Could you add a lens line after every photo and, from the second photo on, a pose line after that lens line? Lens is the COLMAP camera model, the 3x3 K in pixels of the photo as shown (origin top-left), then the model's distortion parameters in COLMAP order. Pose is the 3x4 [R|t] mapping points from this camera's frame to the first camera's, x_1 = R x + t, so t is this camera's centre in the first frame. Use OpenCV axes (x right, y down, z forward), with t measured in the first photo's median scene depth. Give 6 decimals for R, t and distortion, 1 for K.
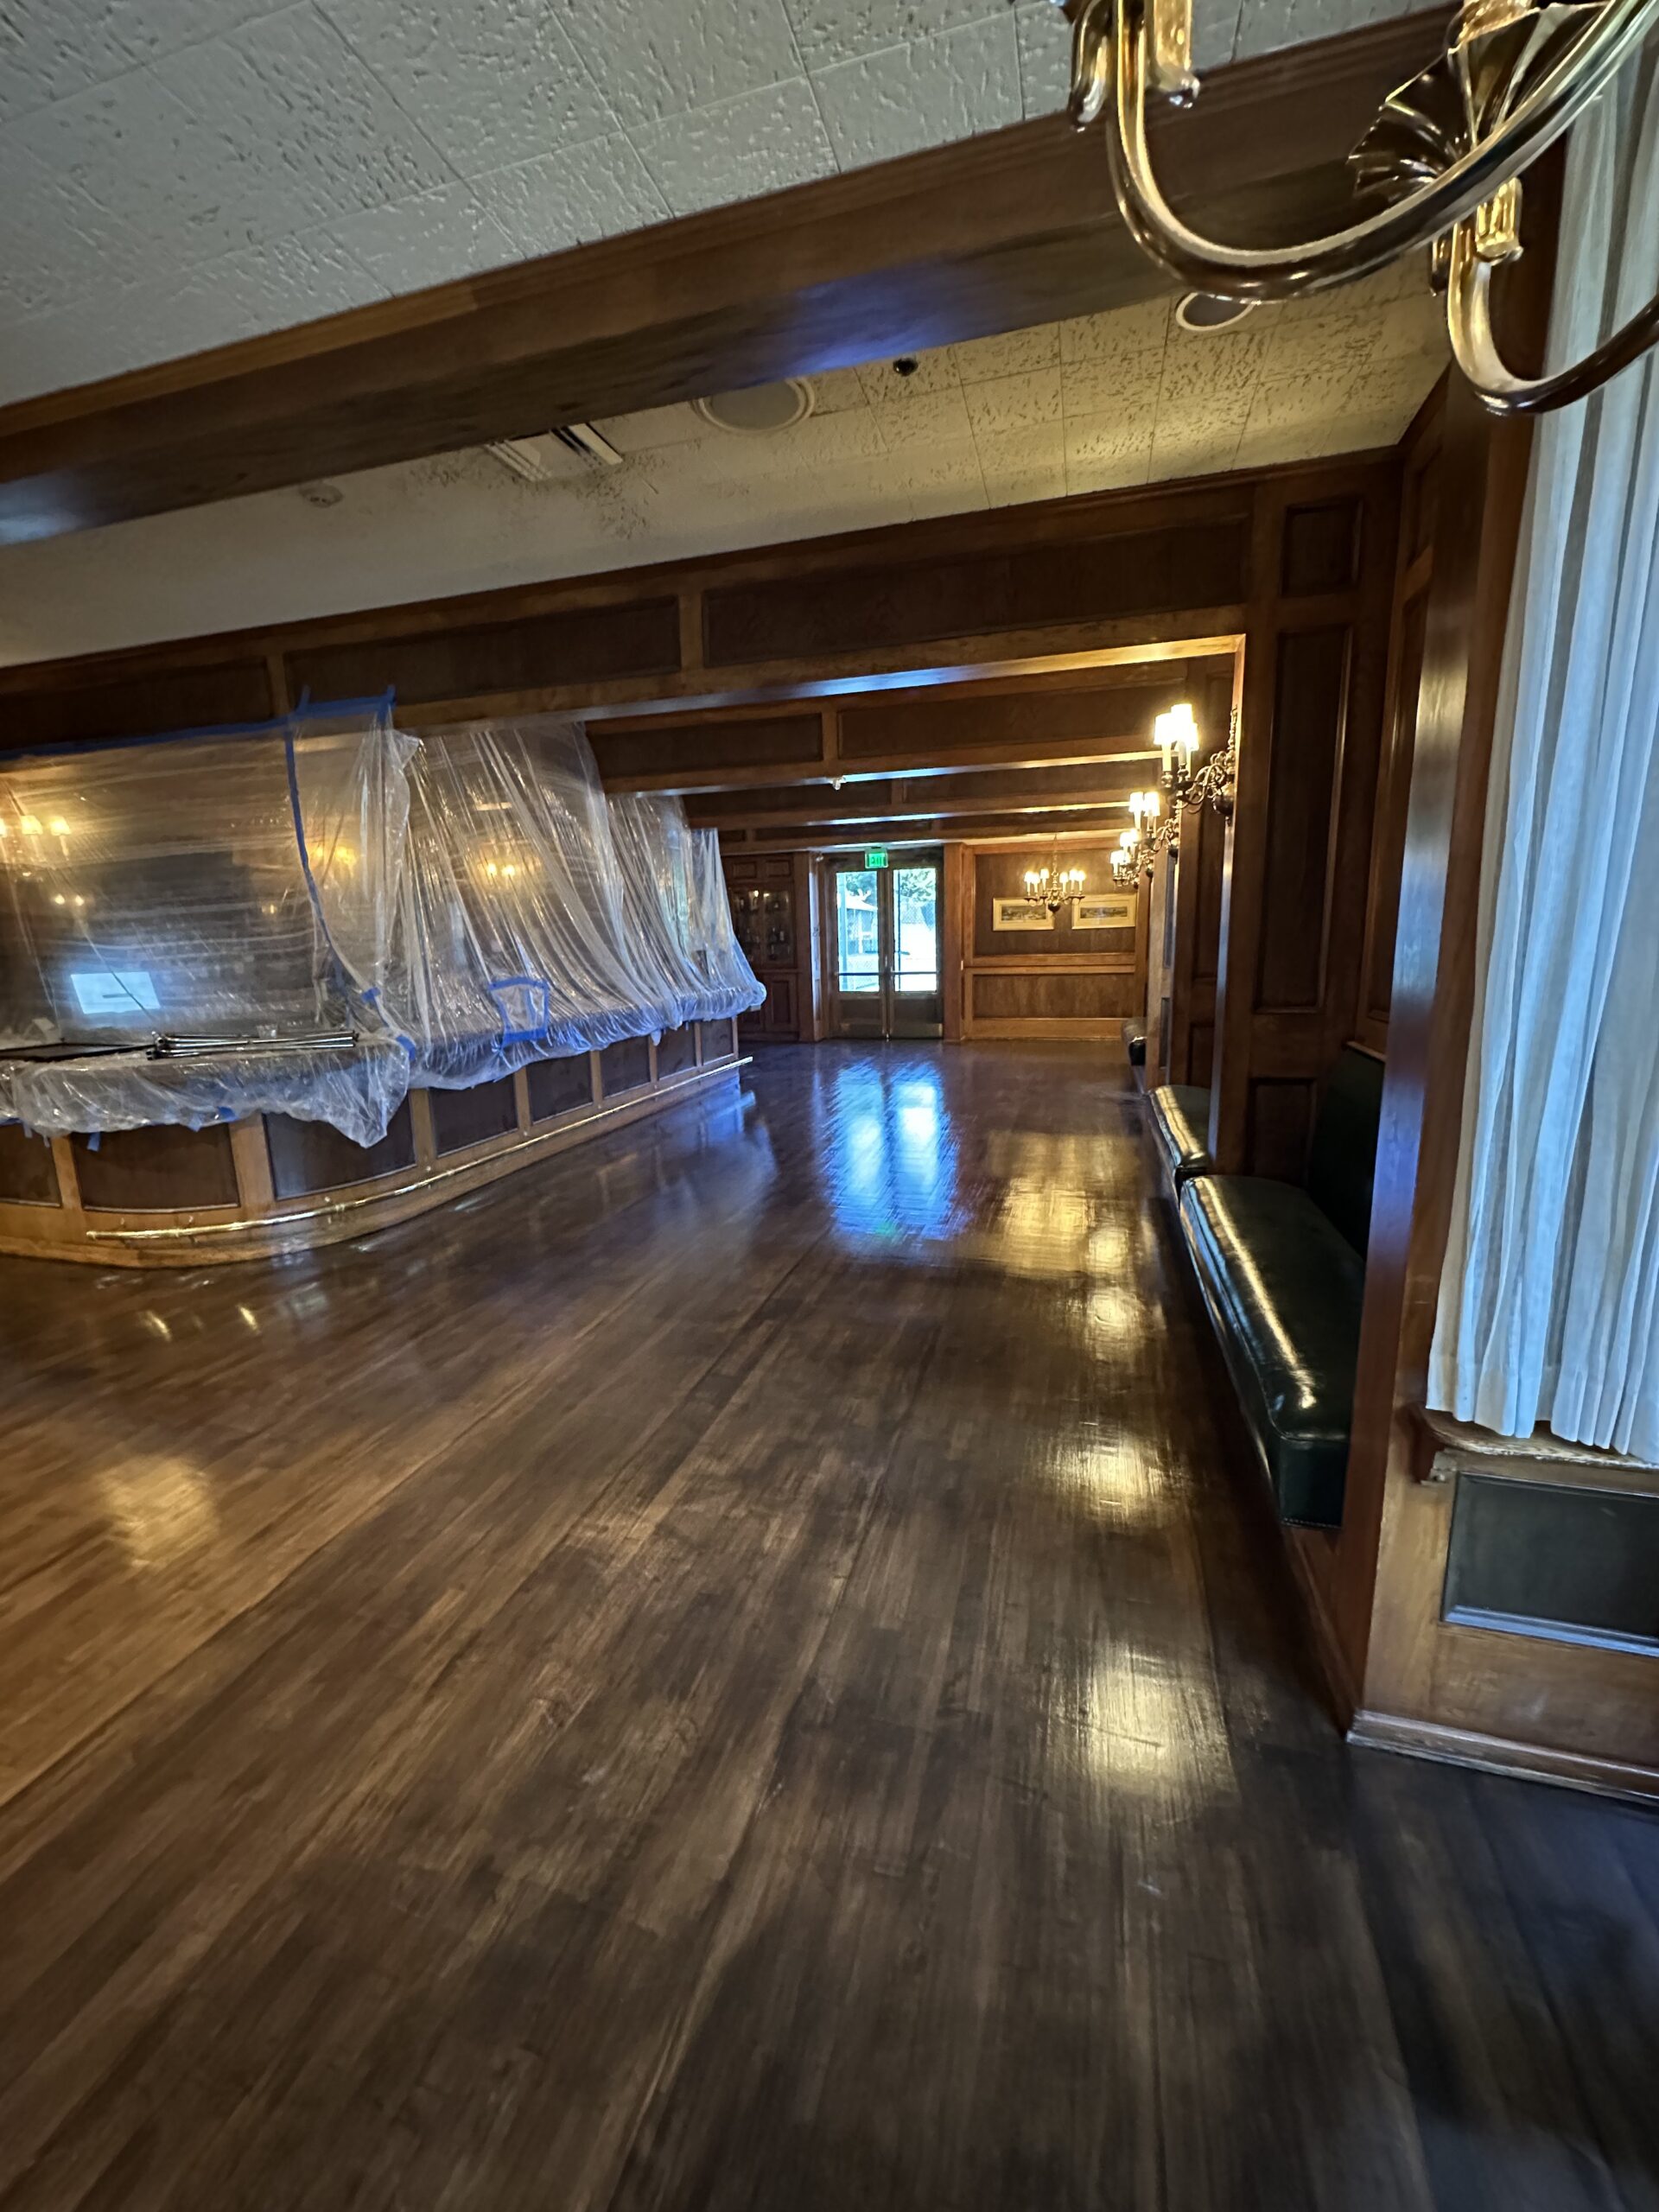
lens RADIAL K [[882.2, 0, 829.5], [0, 882.2, 1106.0], [0, 0, 1]] dist [0.000527, 0.000017]
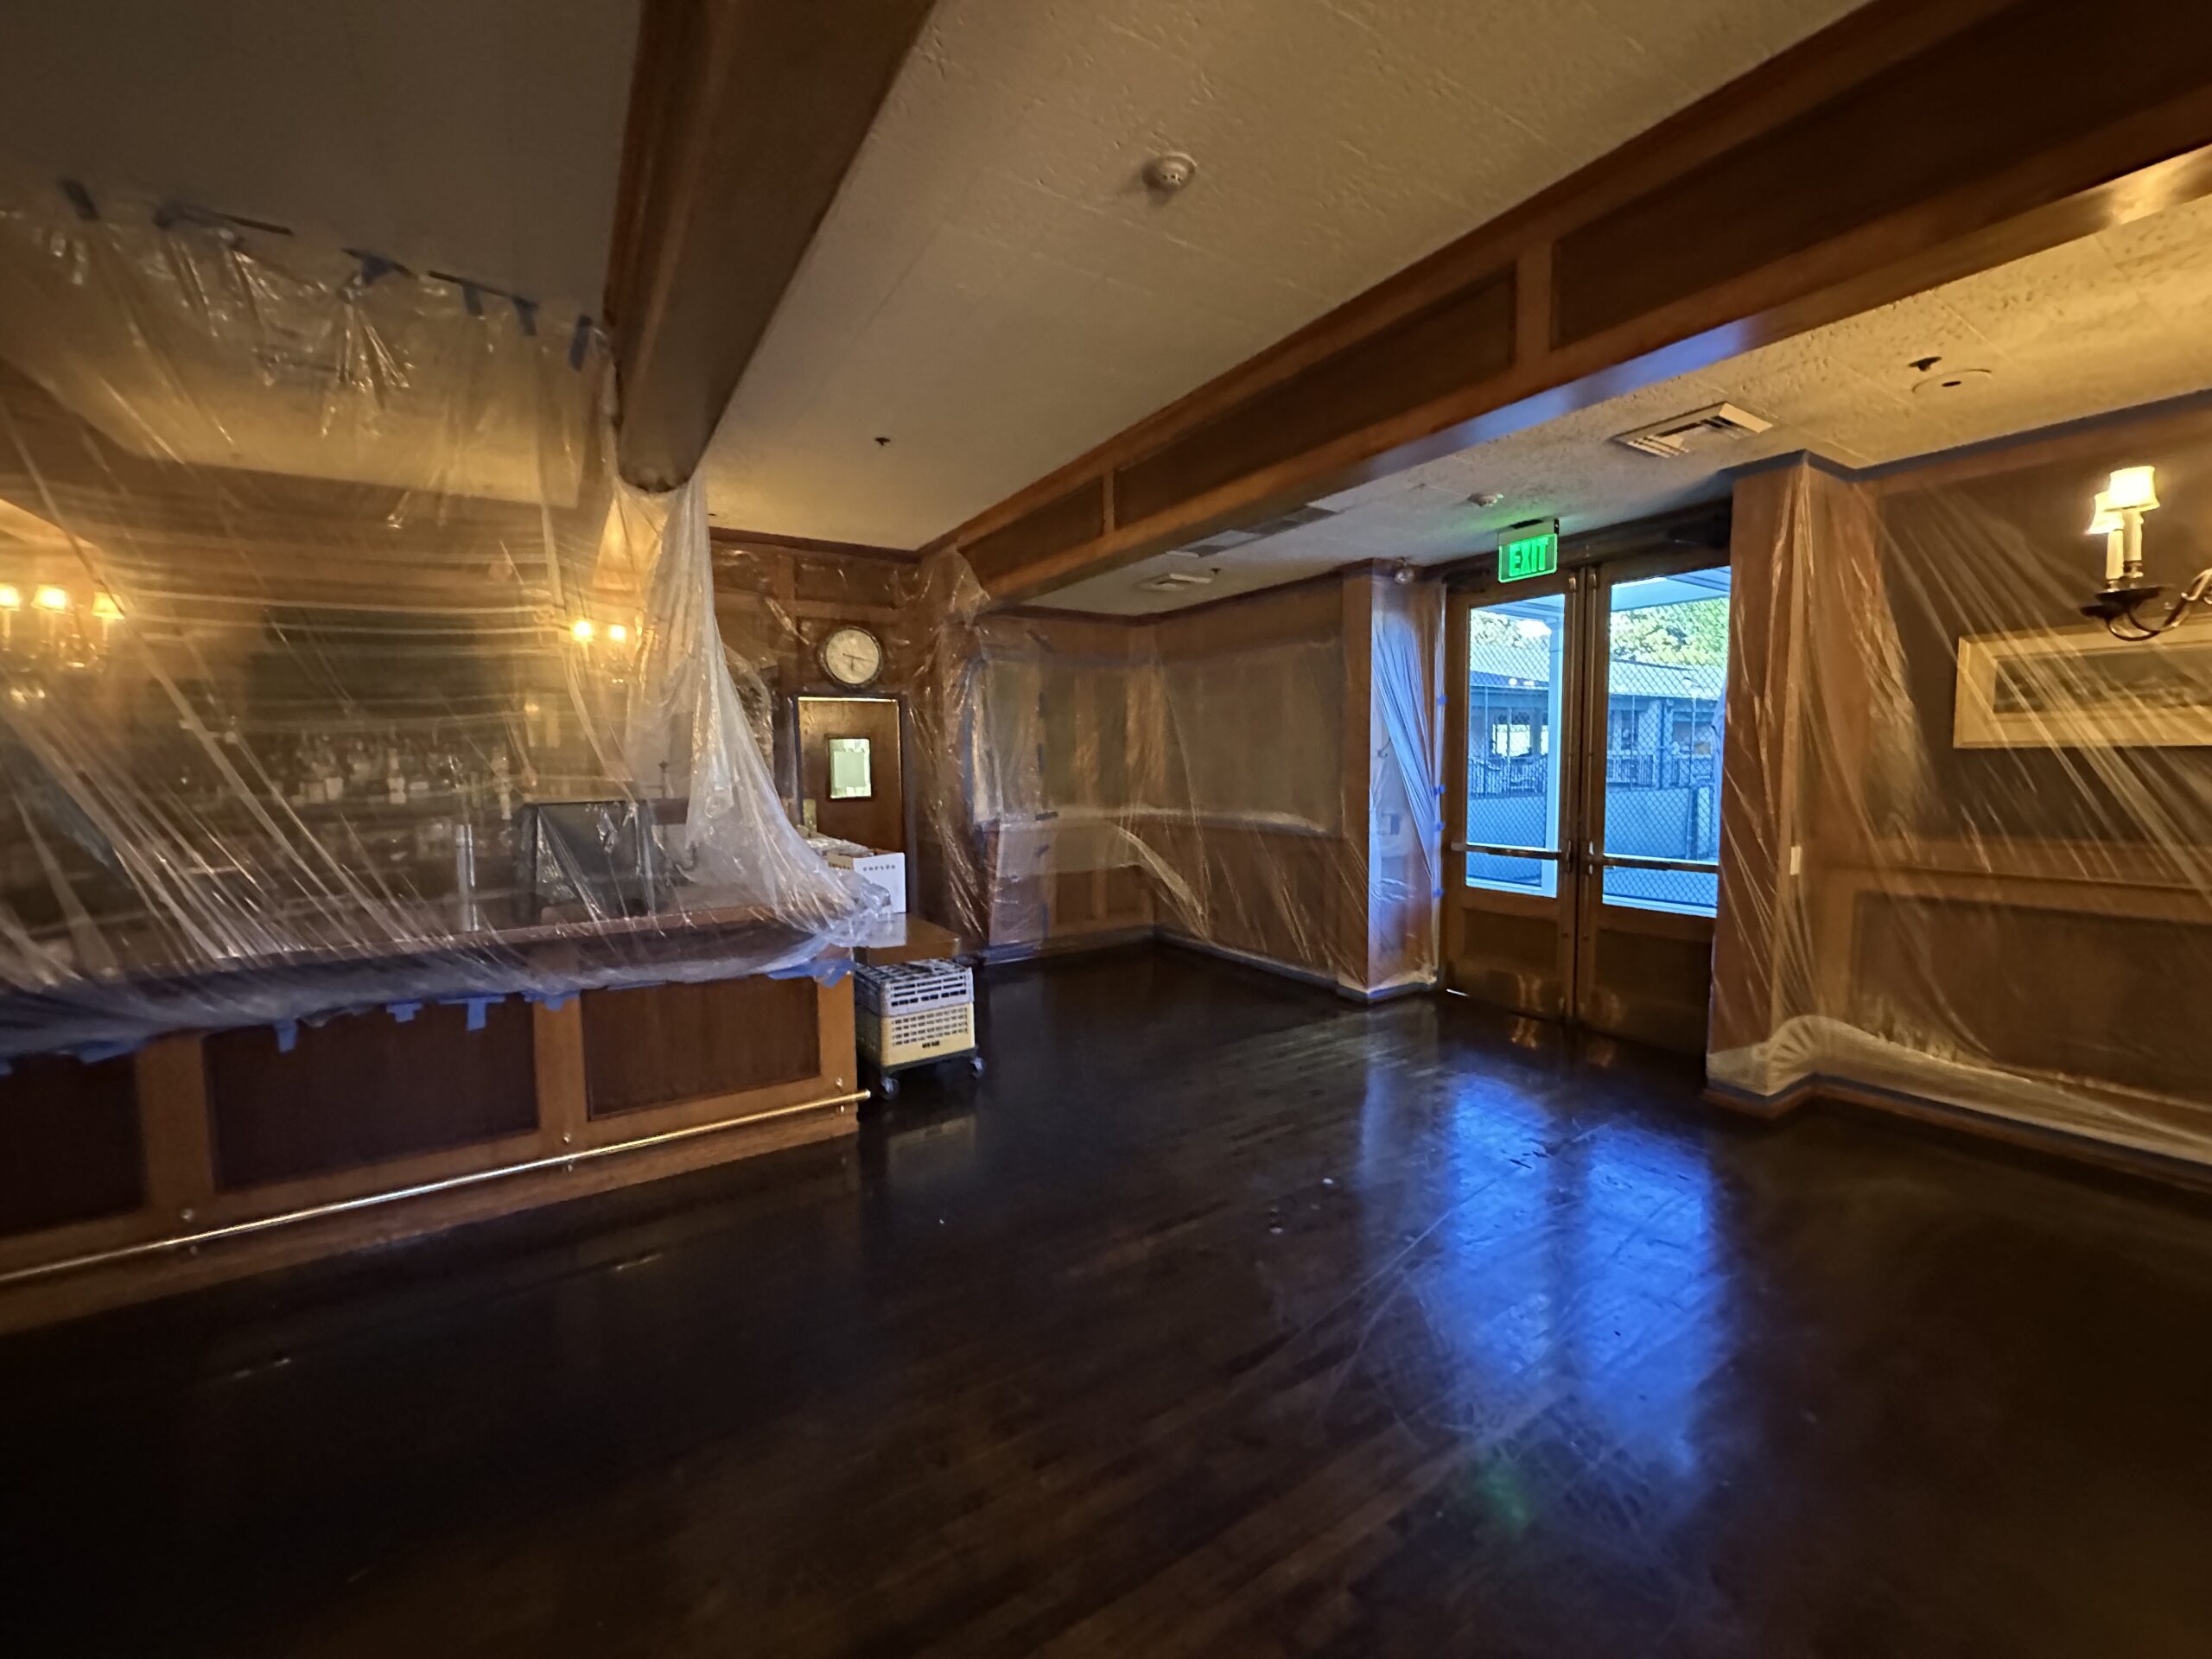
lens RADIAL K [[894.9, 0, 1187.2], [0, 894.9, 841.8], [0, 0, 1]] dist [0.013281, 0.000027]
pose [[0.772495, 0.073840, -0.630713, 0.196312], [-0.125181, 0.991434, -0.037251, -0.132293], [0.622560, 0.107729, 0.775122, 0.648148]]
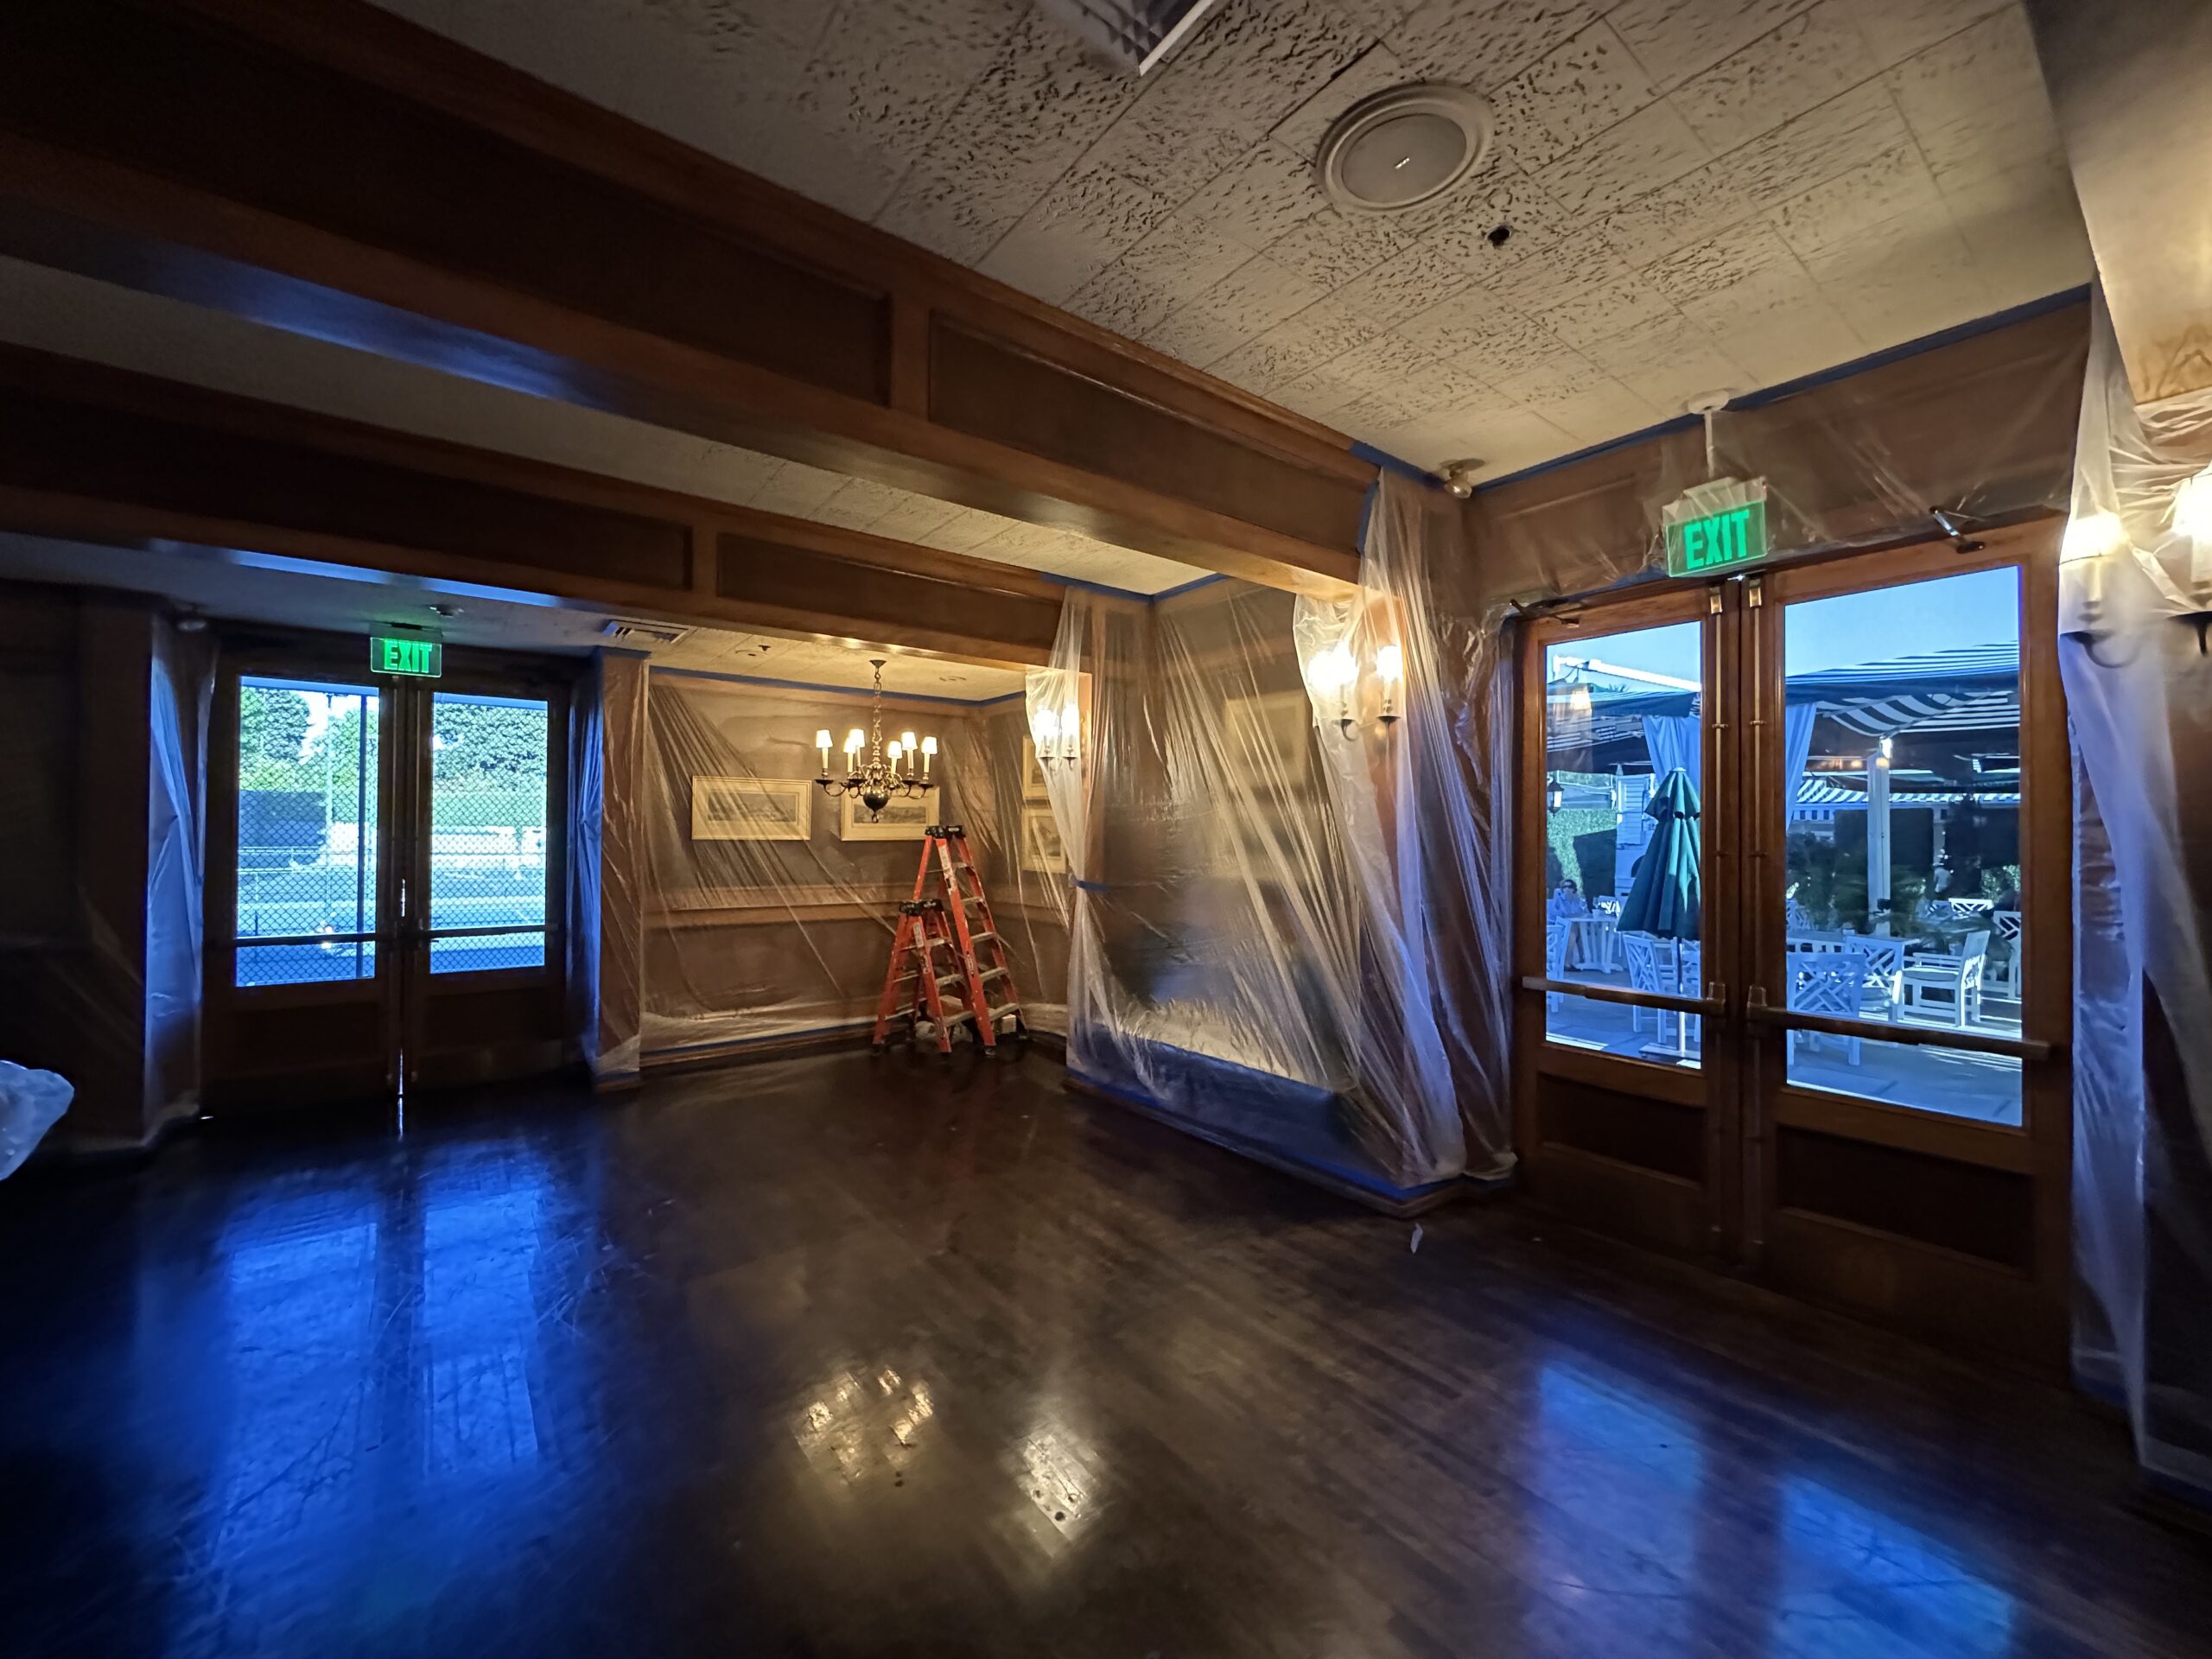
lens RADIAL K [[882.2, 0, 1106.0], [0, 882.2, 829.5], [0, 0, 1]] dist [0.000527, 0.000017]
pose [[0.595990, 0.036613, 0.802157, -0.078027], [0.126783, 0.982139, -0.139025, -0.109135], [-0.792920, 0.184558, 0.580703, 0.544091]]
